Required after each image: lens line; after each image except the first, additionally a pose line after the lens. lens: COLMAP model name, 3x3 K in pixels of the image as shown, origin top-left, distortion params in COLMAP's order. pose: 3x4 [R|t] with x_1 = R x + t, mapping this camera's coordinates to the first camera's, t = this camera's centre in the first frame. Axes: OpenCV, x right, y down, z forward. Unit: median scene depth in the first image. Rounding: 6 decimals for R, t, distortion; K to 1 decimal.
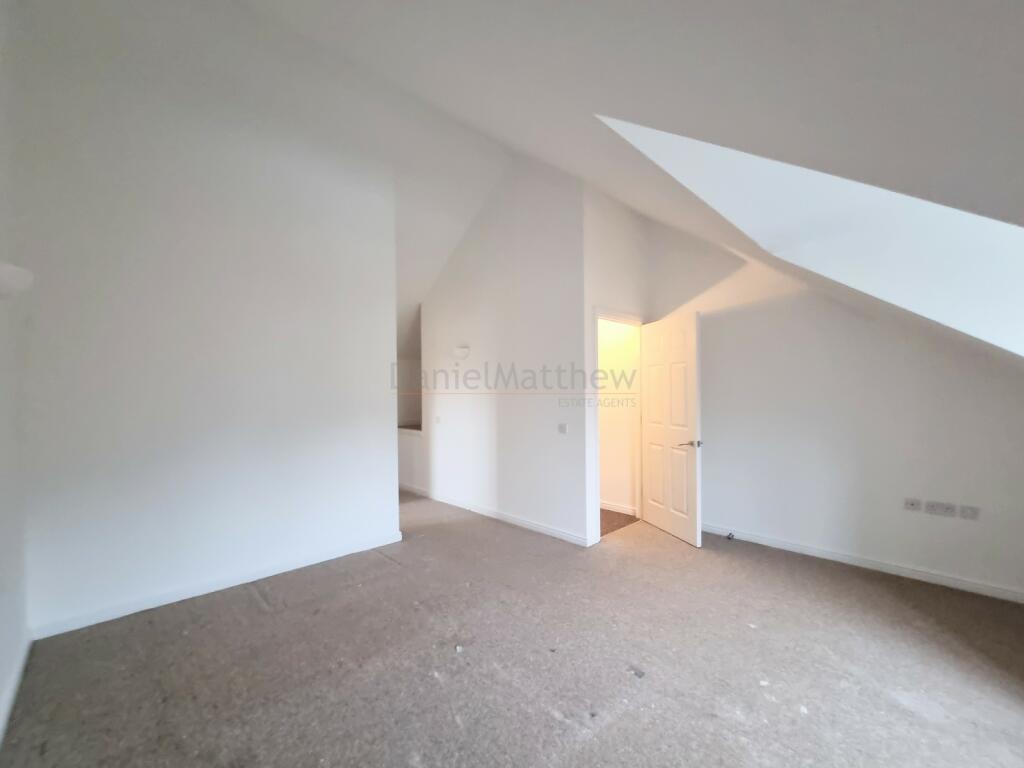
lens RADIAL K [[417.6, 0, 518.6], [0, 417.6, 394.3], [0, 0, 1]] dist [-0.009921, 0.000231]
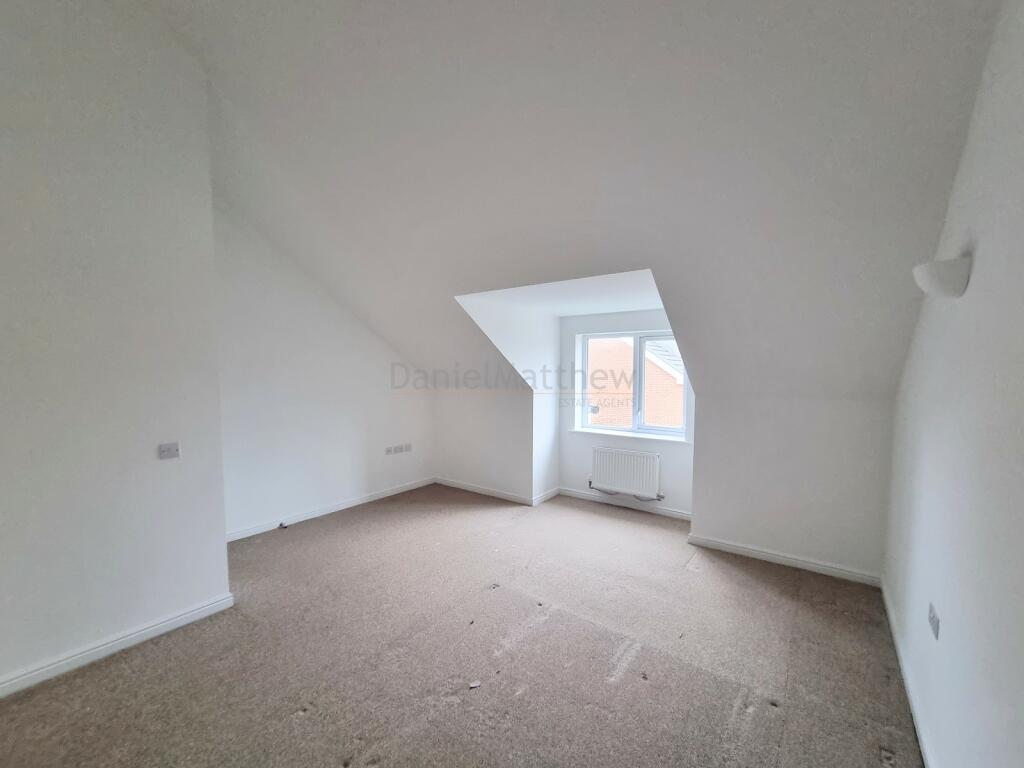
lens RADIAL K [[417.6, 0, 518.6], [0, 417.6, 394.3], [0, 0, 1]] dist [-0.009921, 0.000231]
pose [[-0.159203, -0.049265, 0.986016, -0.756532], [0.009449, 0.998632, 0.051421, -0.035221], [-0.987201, 0.017503, -0.158520, 0.785169]]
